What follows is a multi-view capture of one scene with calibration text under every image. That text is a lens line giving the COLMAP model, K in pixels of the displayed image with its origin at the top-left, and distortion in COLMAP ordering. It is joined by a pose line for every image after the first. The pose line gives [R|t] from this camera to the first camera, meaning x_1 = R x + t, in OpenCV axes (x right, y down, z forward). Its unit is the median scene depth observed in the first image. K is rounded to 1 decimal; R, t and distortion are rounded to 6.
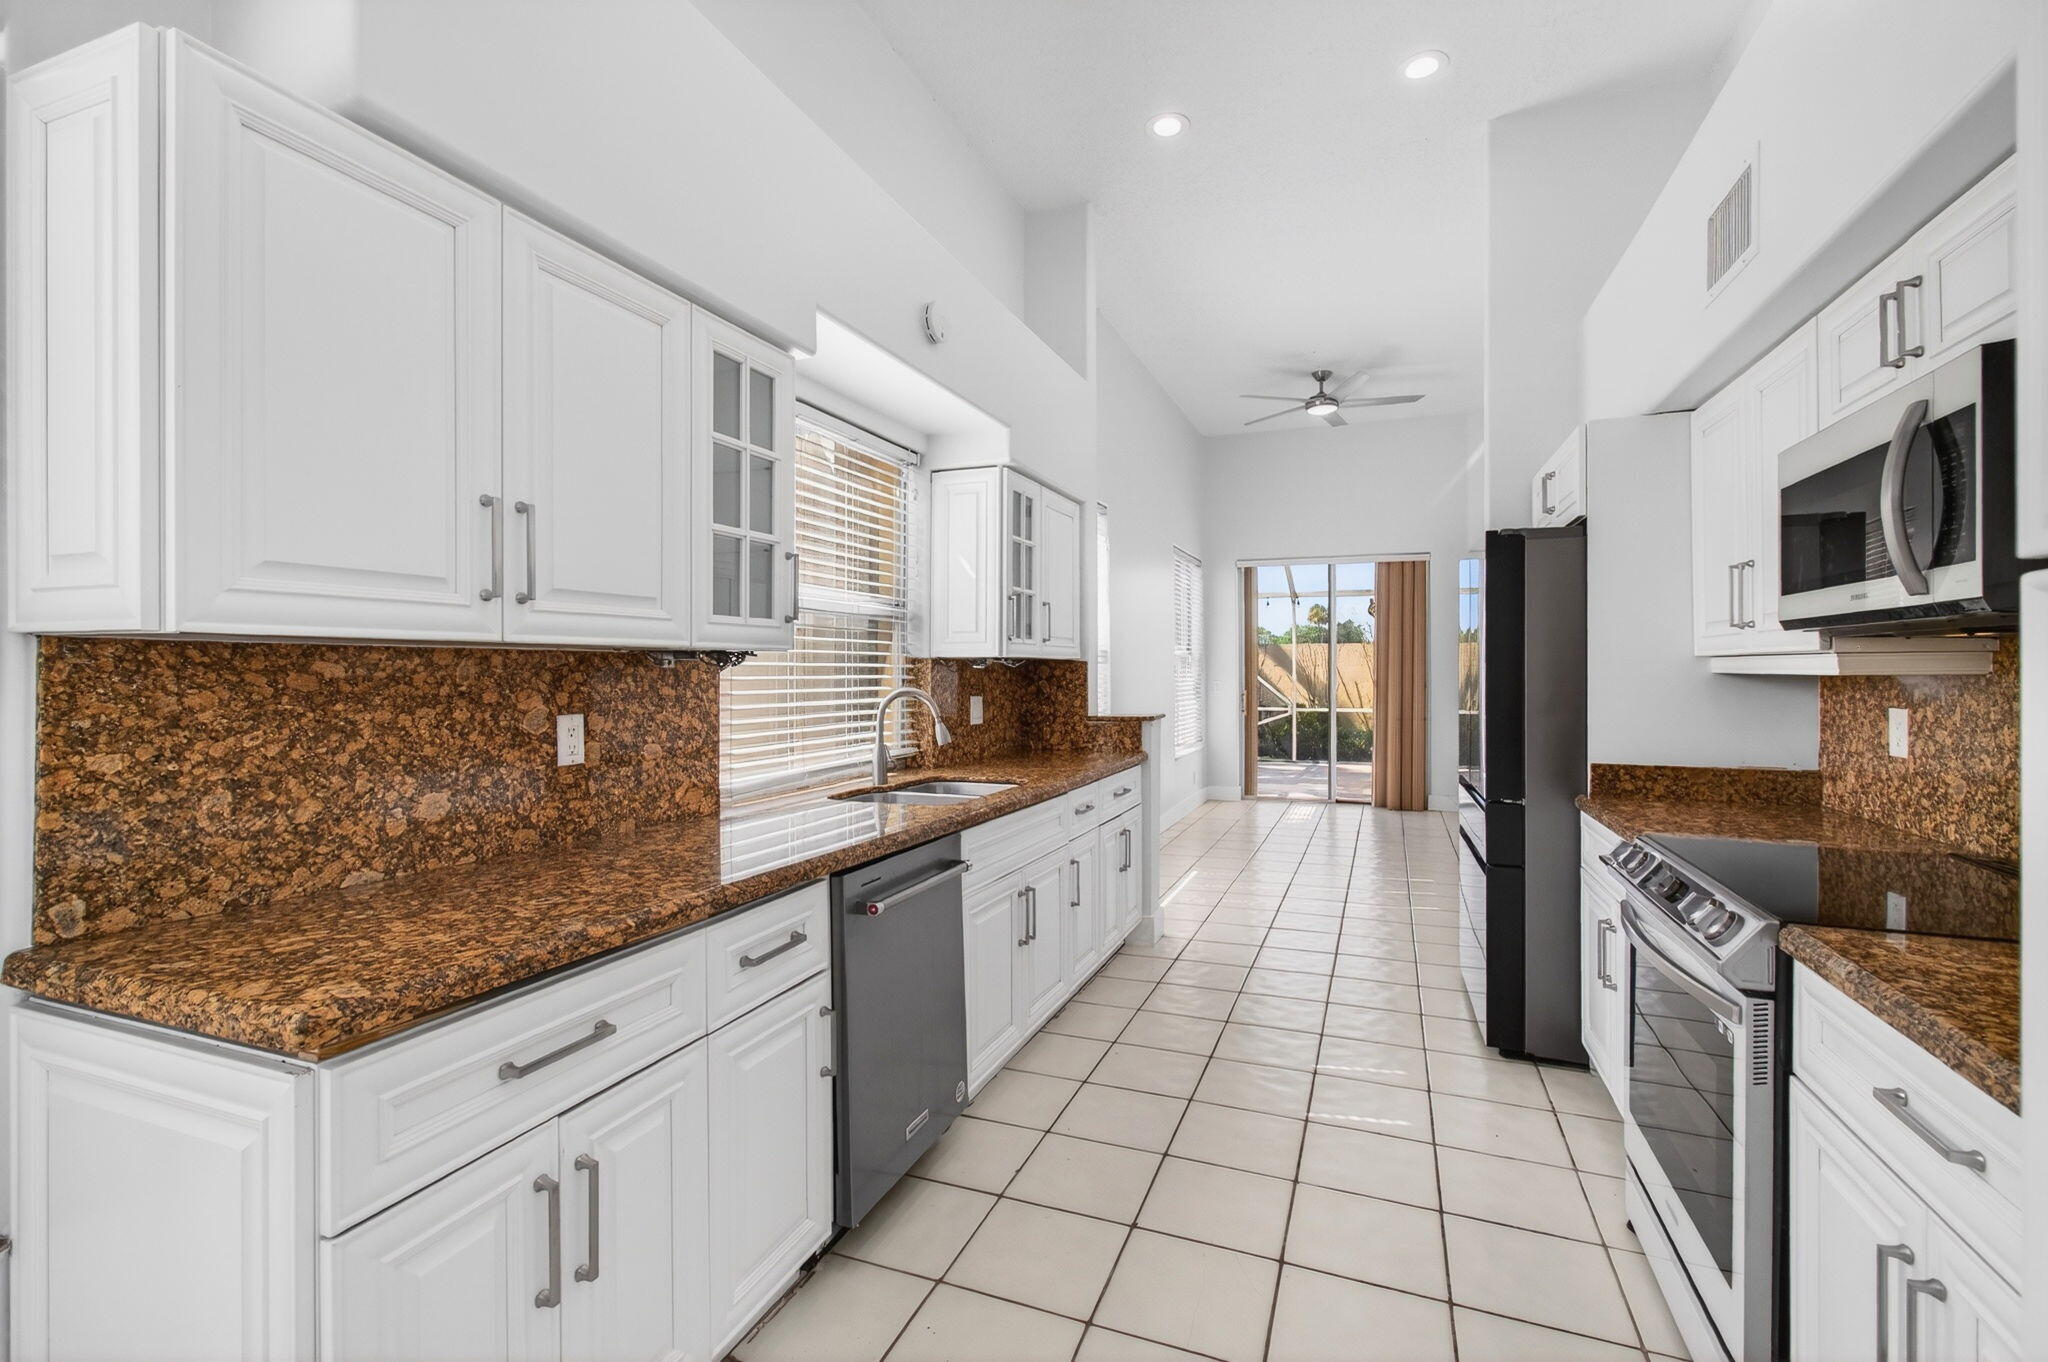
lens RADIAL K [[906.3, 0, 1008.7], [0, 906.3, 672.2], [0, 0, 1]] dist [0.002705, -0.001151]
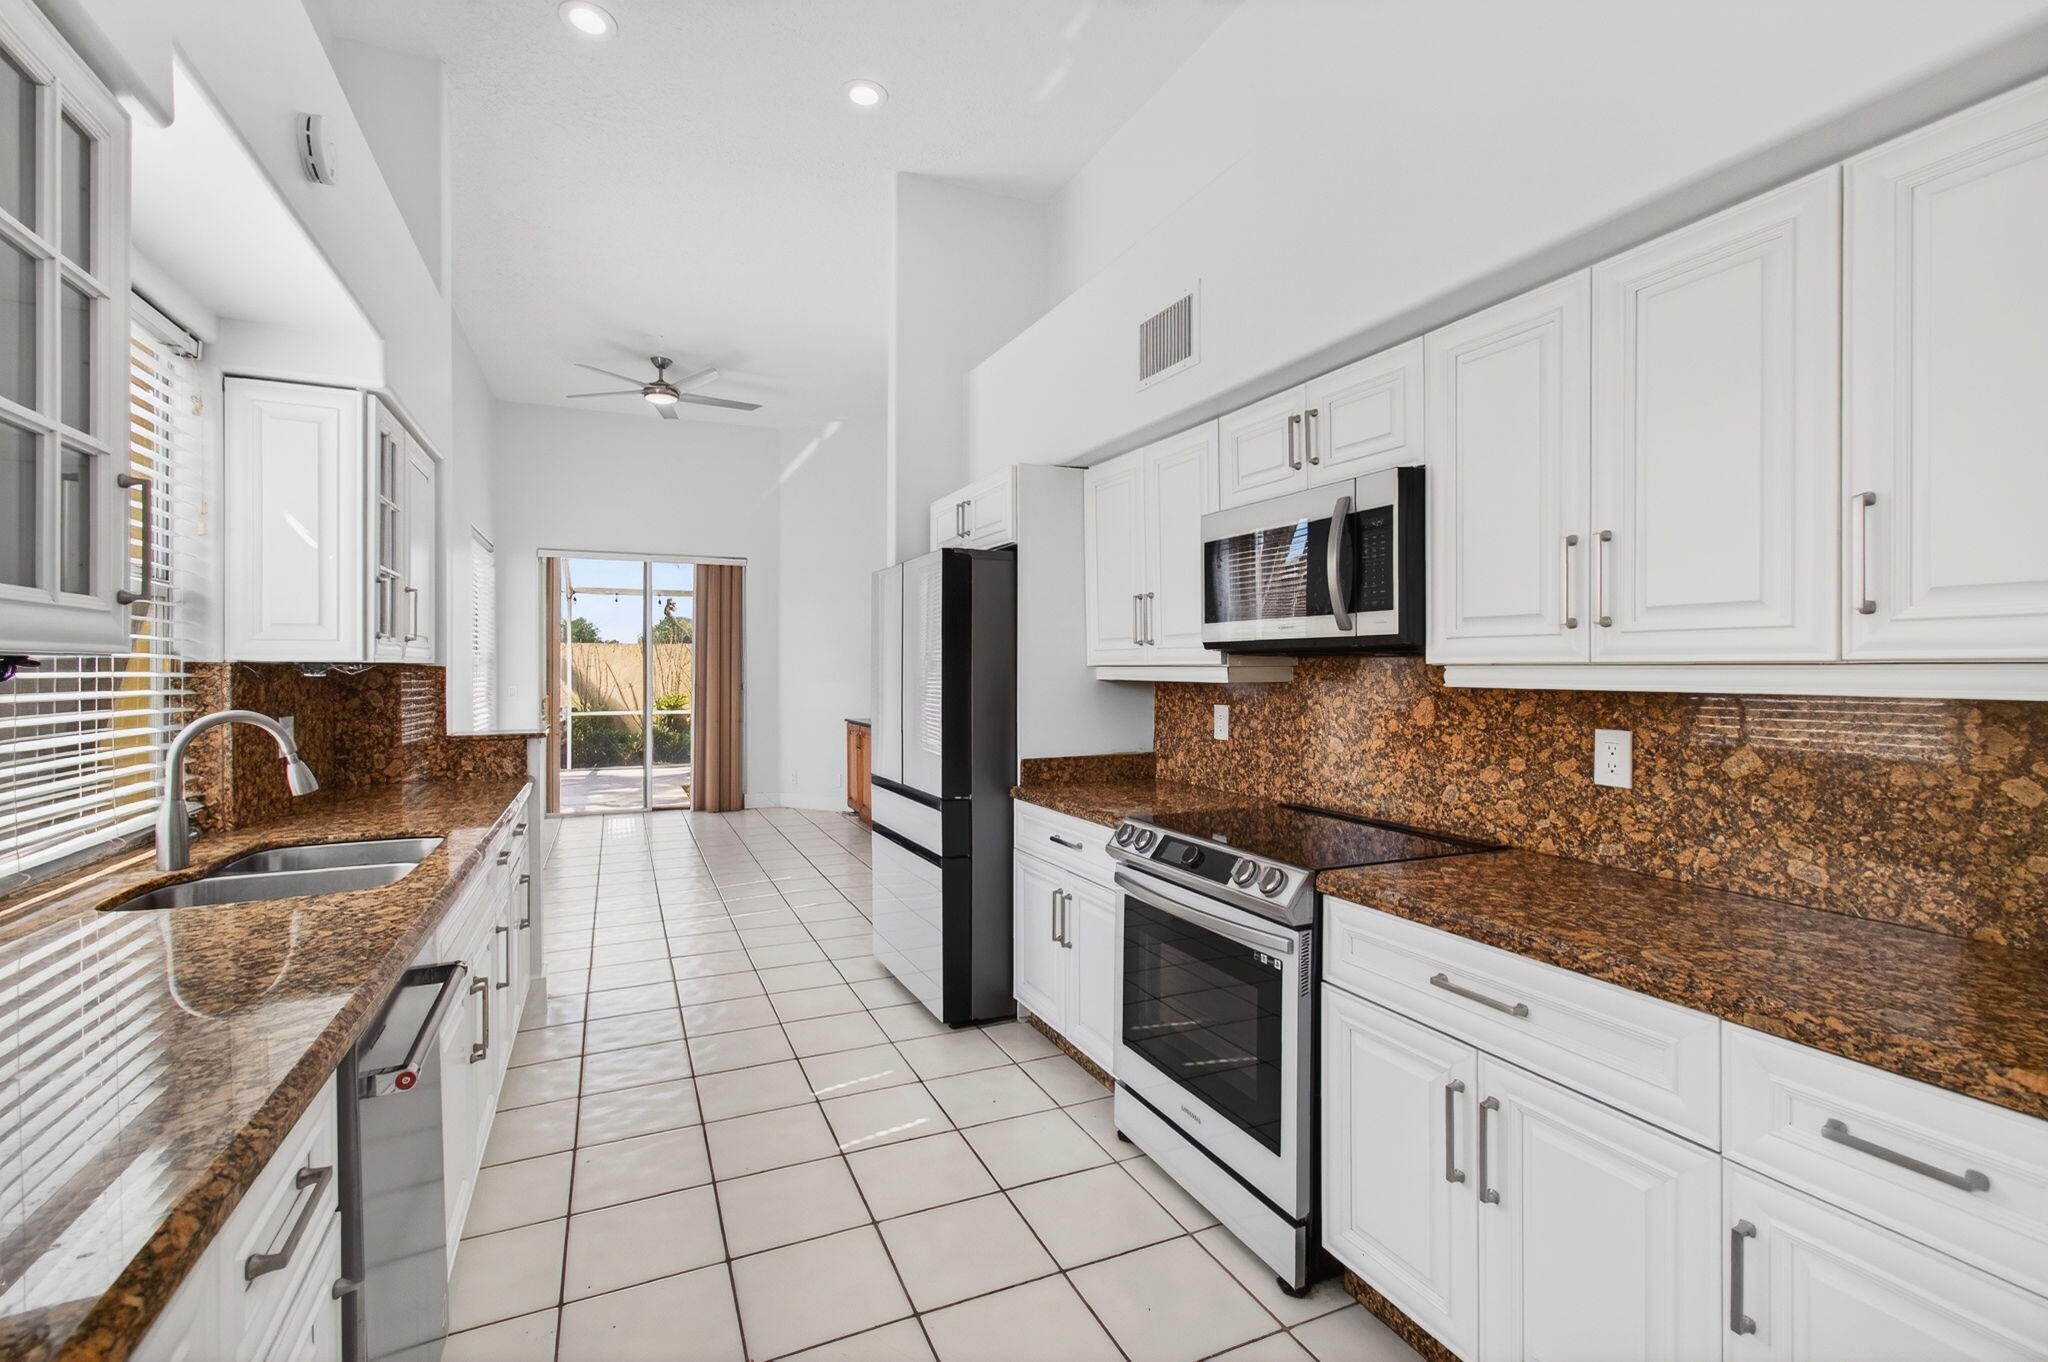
lens RADIAL K [[906.3, 0, 1021.8], [0, 906.3, 673.9], [0, 0, 1]] dist [0.002705, -0.001151]
pose [[0.691898, -0.003143, 0.721988, -0.259485], [0.001701, 0.999995, 0.002722, -0.013199], [-0.721993, -0.000655, 0.691900, 0.236124]]
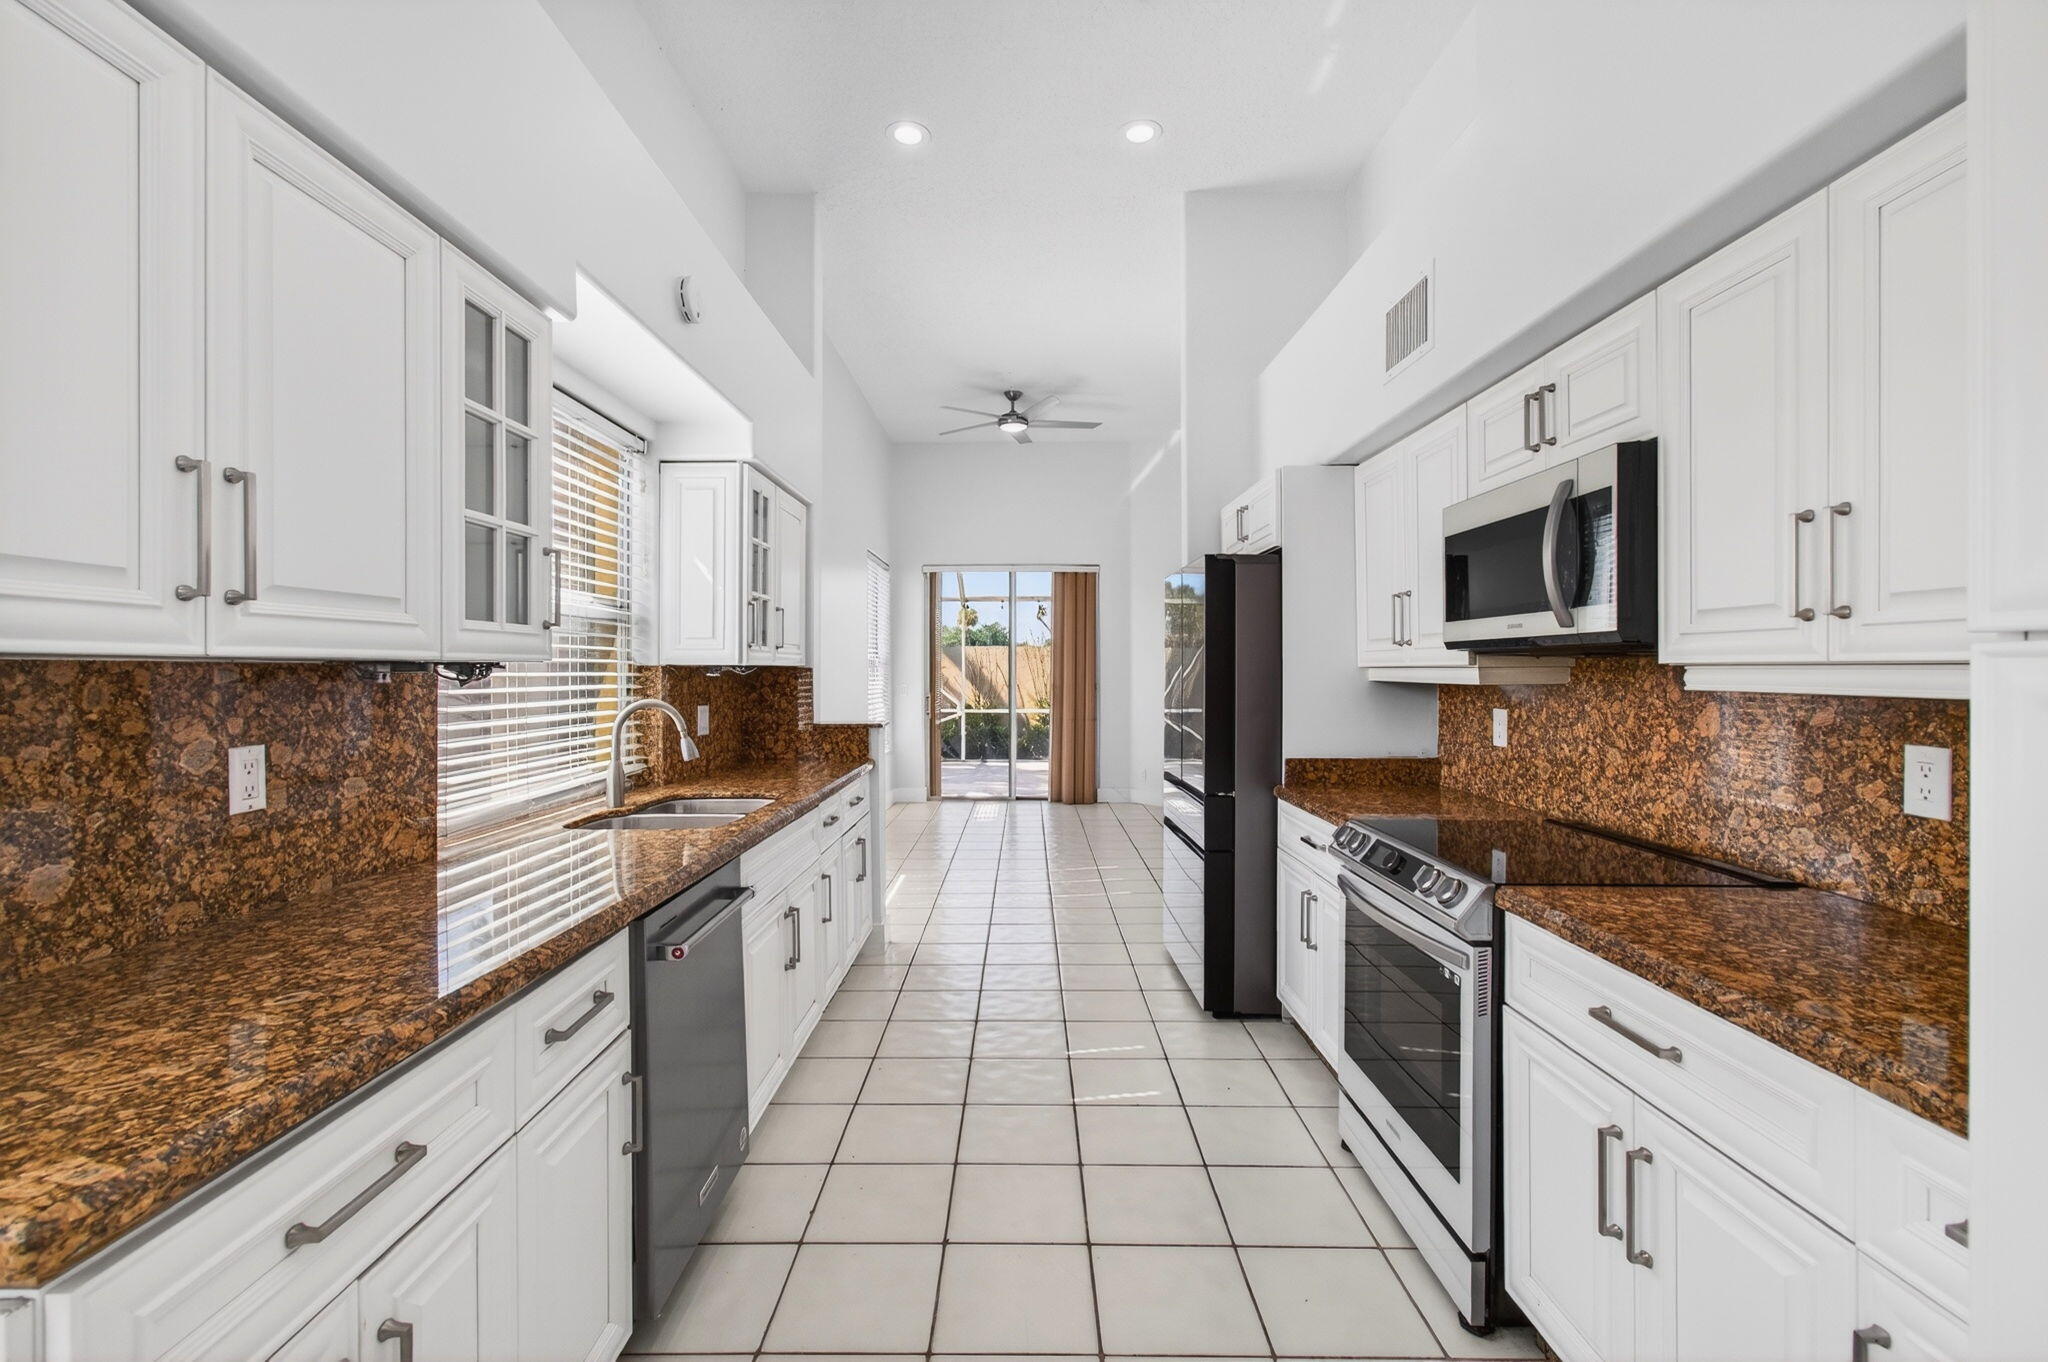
lens RADIAL K [[906.3, 0, 1012.6], [0, 906.3, 673.6], [0, 0, 1]] dist [0.002705, -0.001151]
pose [[0.930223, -0.001385, 0.366991, -0.146213], [0.001105, 0.999999, 0.000973, -0.012841], [-0.366992, -0.000500, 0.930224, 0.045159]]
